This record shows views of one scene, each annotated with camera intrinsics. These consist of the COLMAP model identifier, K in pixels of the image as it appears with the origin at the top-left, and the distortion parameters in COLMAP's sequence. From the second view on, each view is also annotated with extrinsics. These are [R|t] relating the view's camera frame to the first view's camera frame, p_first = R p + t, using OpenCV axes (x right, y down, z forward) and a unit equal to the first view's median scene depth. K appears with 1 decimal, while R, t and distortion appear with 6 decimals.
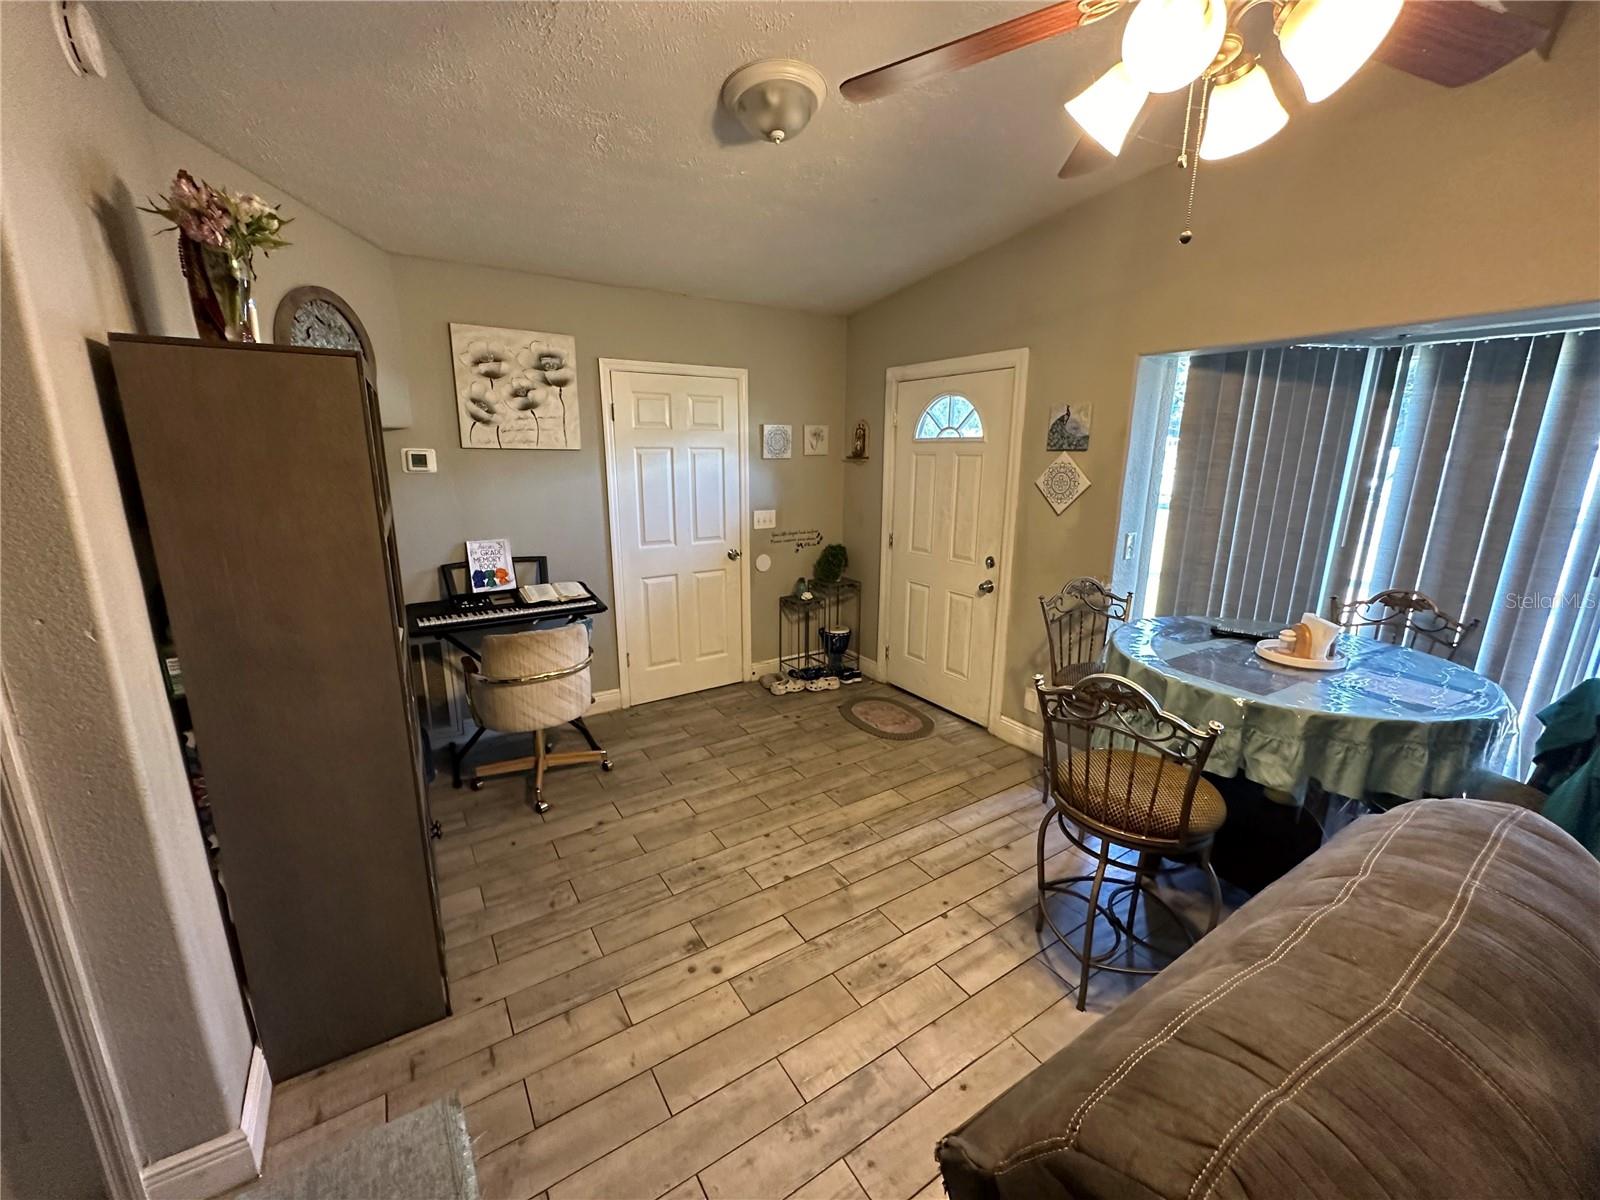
lens RADIAL K [[638.2, 0, 796.8], [0, 638.2, 598.9], [0, 0, 1]] dist [-0.002311, 0.000304]
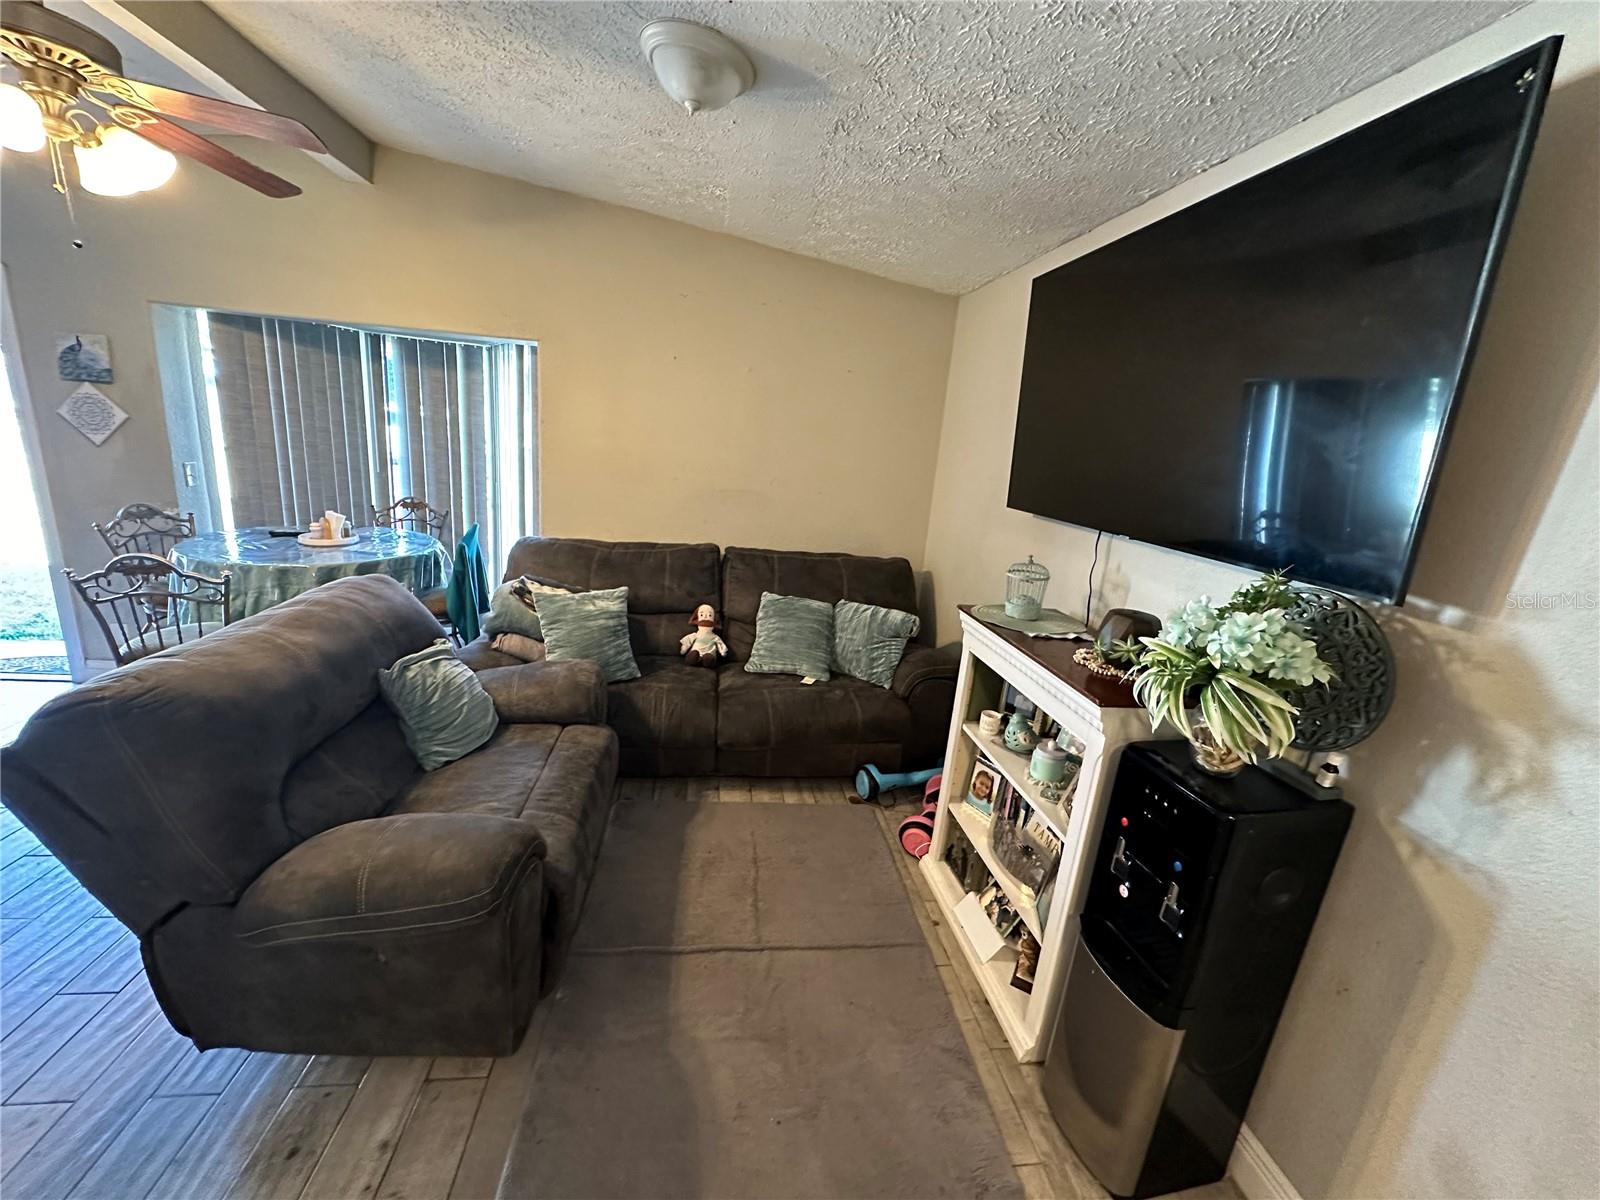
lens RADIAL K [[638.2, 0, 796.8], [0, 638.2, 598.9], [0, 0, 1]] dist [-0.002311, 0.000304]
pose [[0.416325, -0.189119, 0.889330, -0.080126], [0.126630, 0.980656, 0.149260, 0.105970], [-0.900355, 0.050475, 0.432220, -0.468562]]
